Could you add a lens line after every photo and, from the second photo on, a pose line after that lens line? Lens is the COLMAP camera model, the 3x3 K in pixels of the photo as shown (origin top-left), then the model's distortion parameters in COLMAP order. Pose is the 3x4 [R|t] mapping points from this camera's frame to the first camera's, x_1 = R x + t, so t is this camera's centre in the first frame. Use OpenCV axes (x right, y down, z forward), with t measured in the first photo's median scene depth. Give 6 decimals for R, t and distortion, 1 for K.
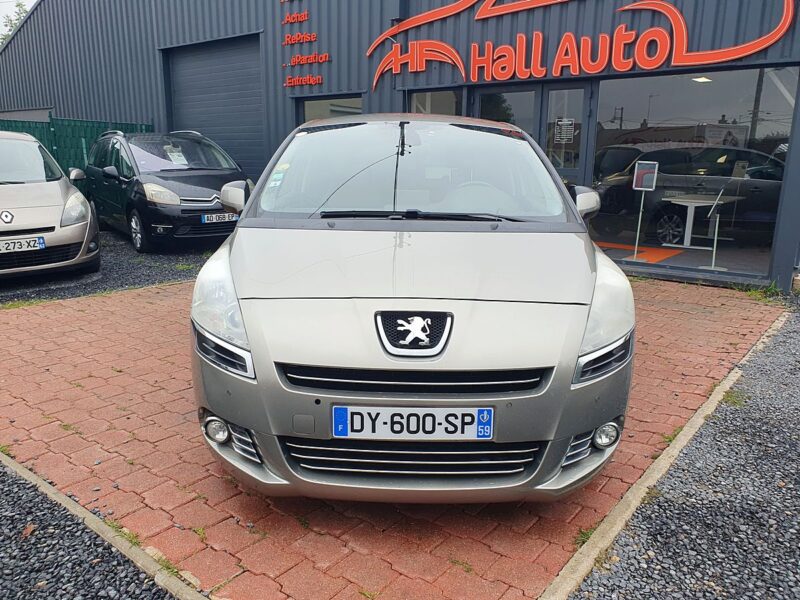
lens RADIAL K [[623.7, 0, 399.2], [0, 623.7, 300.9], [0, 0, 1]] dist [0.028614, -0.003810]
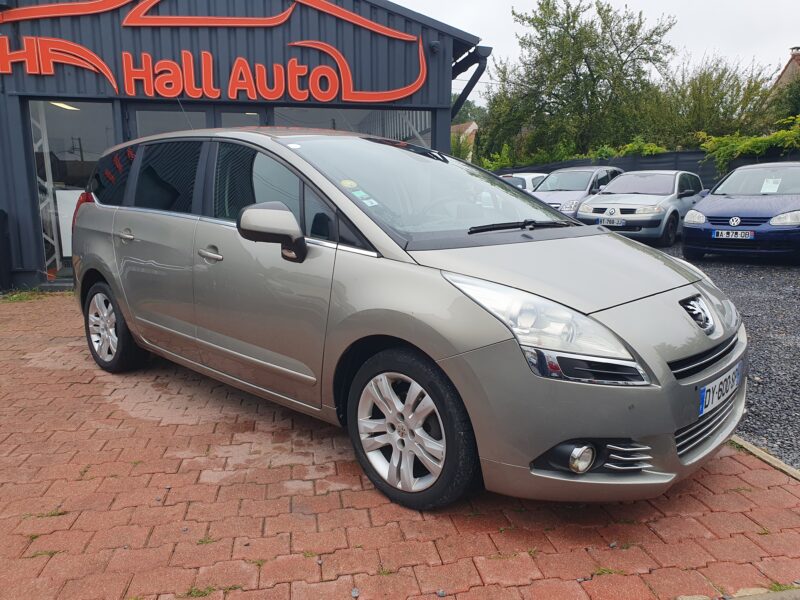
lens RADIAL K [[623.7, 0, 392.4], [0, 623.7, 295.8], [0, 0, 1]] dist [0.028614, -0.003810]
pose [[0.675972, -0.135976, 0.724274, -0.331145], [0.171363, 0.984891, 0.024969, -0.030323], [-0.716726, 0.107236, 0.689060, 0.159537]]
